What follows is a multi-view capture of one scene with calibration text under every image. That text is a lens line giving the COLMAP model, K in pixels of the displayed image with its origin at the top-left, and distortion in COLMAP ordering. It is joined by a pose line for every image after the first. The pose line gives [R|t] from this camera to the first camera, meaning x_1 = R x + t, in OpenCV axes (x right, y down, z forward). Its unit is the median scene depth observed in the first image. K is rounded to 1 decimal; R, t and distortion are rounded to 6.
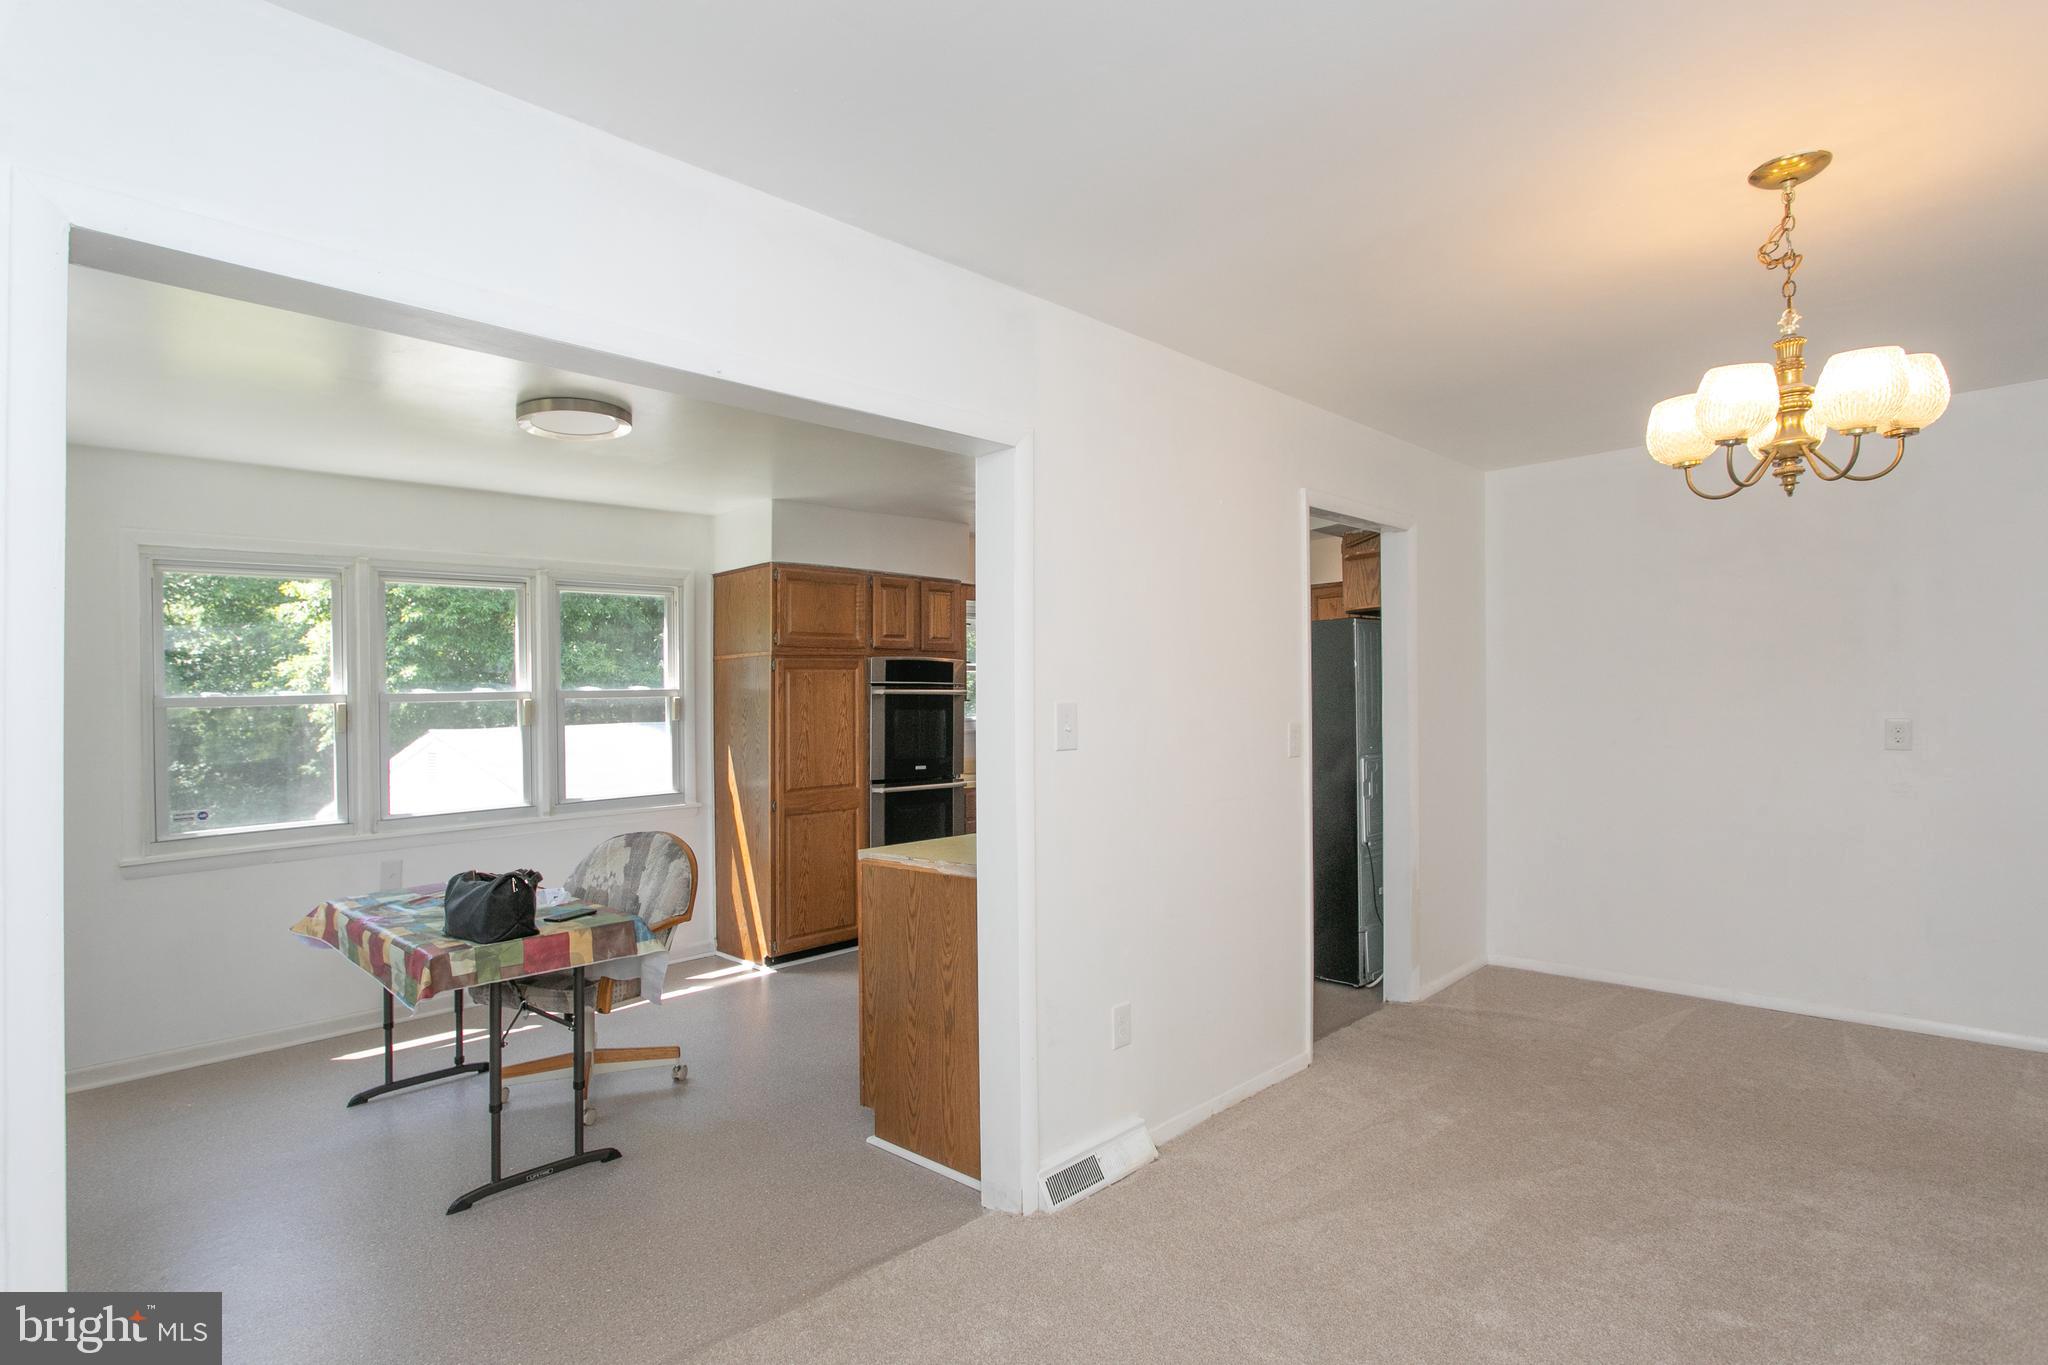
lens RADIAL K [[1053.8, 0, 1035.8], [0, 1053.8, 696.6], [0, 0, 1]] dist [-0.003062, 0.000006]
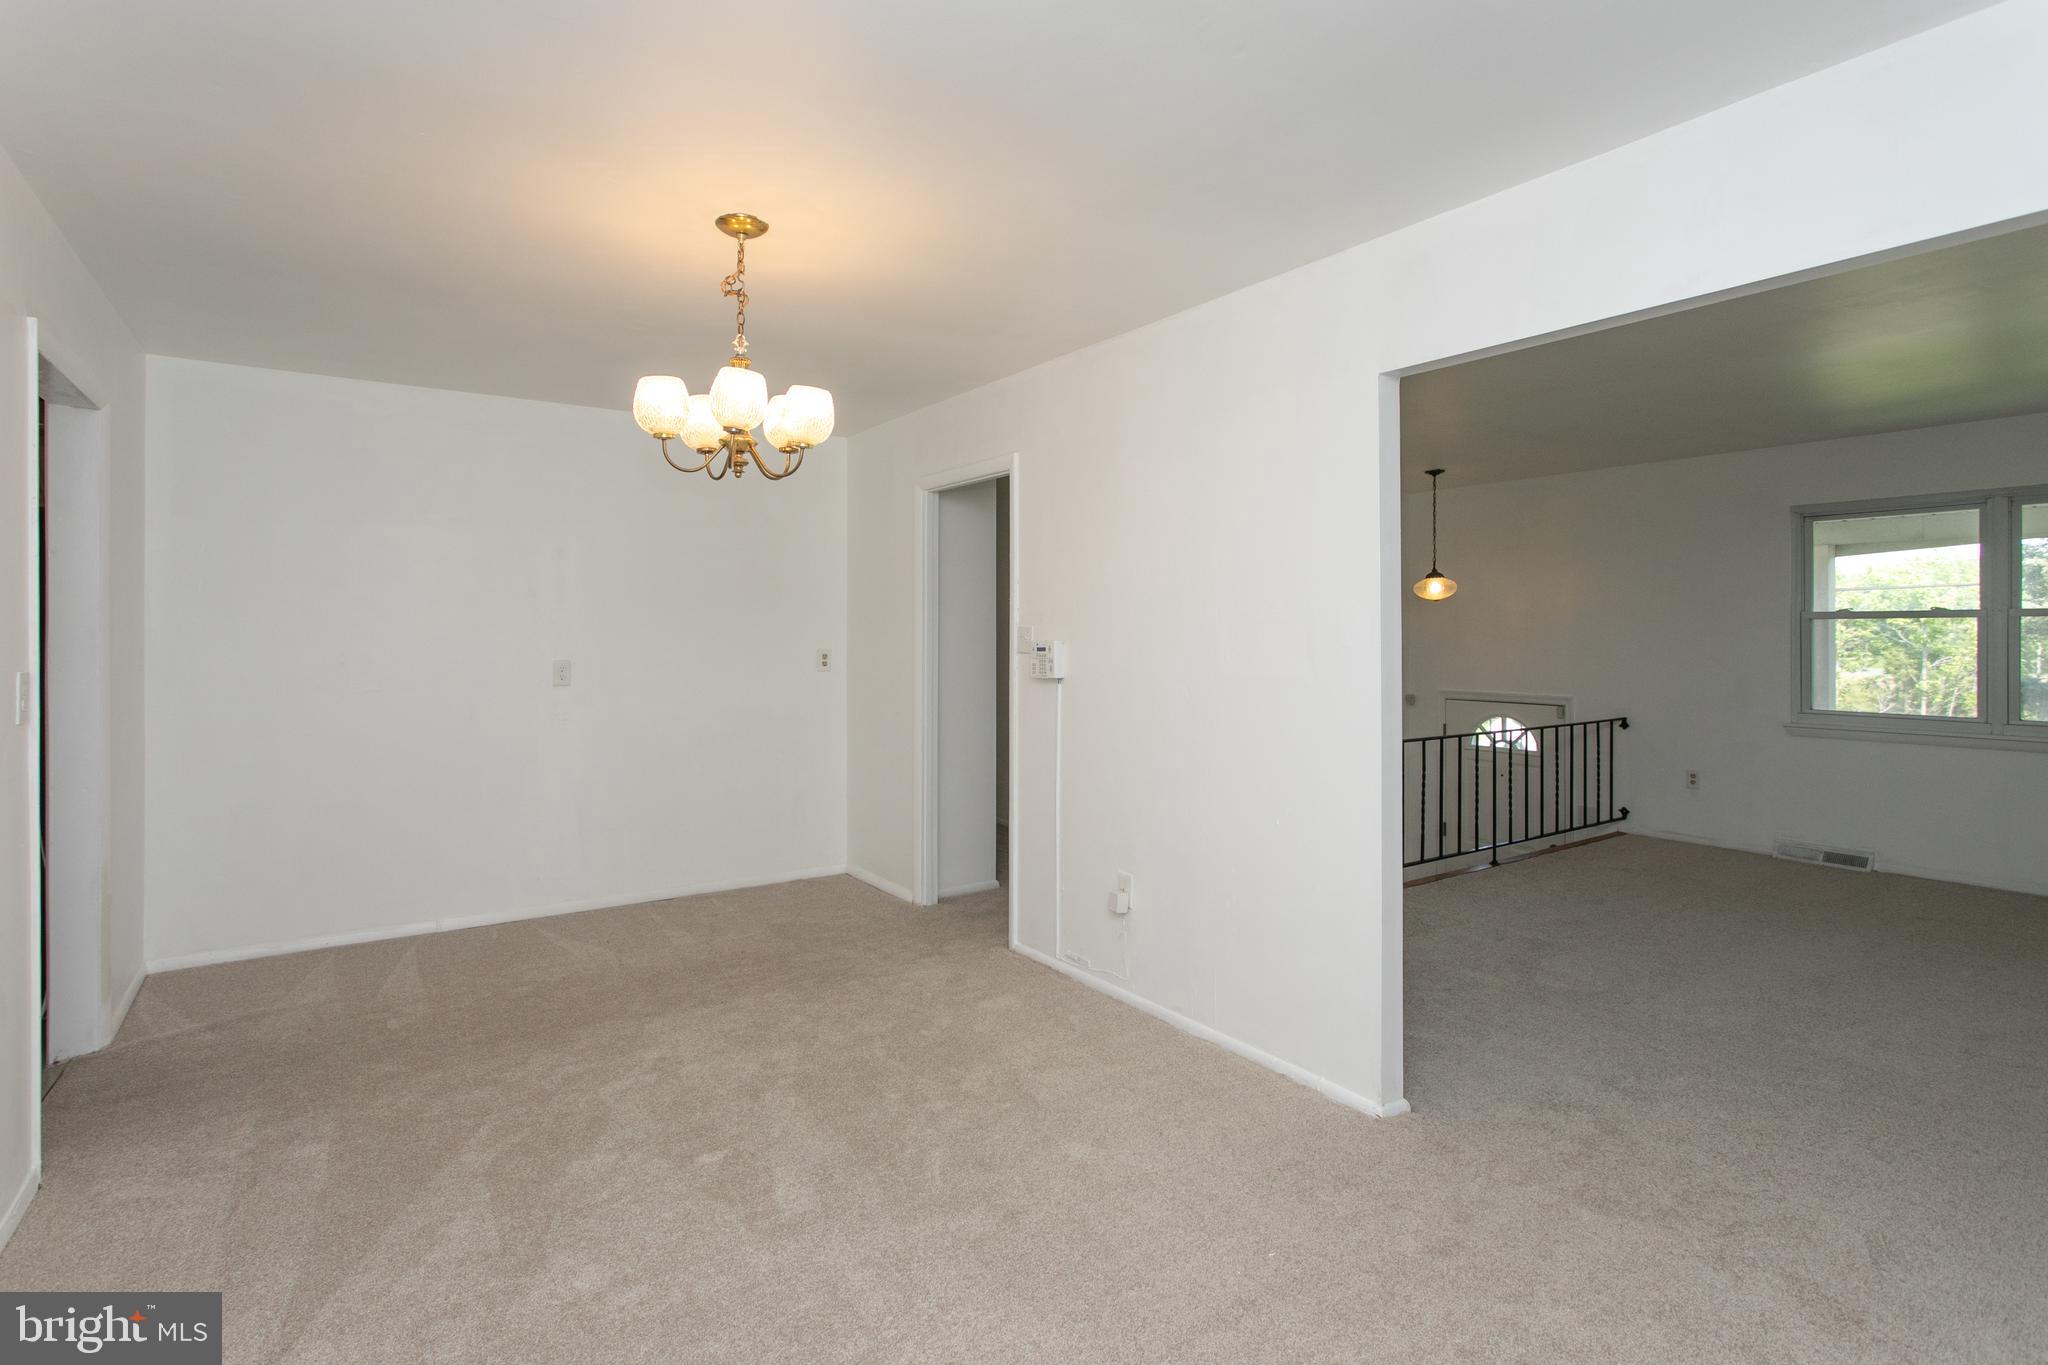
lens RADIAL K [[1009.0, 0, 1026.8], [0, 1009.0, 641.4], [0, 0, 1]] dist [0.001373, -0.000126]
pose [[0.189874, 0.010536, 0.981752, -0.347767], [-0.007602, 0.999928, -0.009261, 0.008822], [-0.981779, -0.005705, 0.189940, 0.365161]]
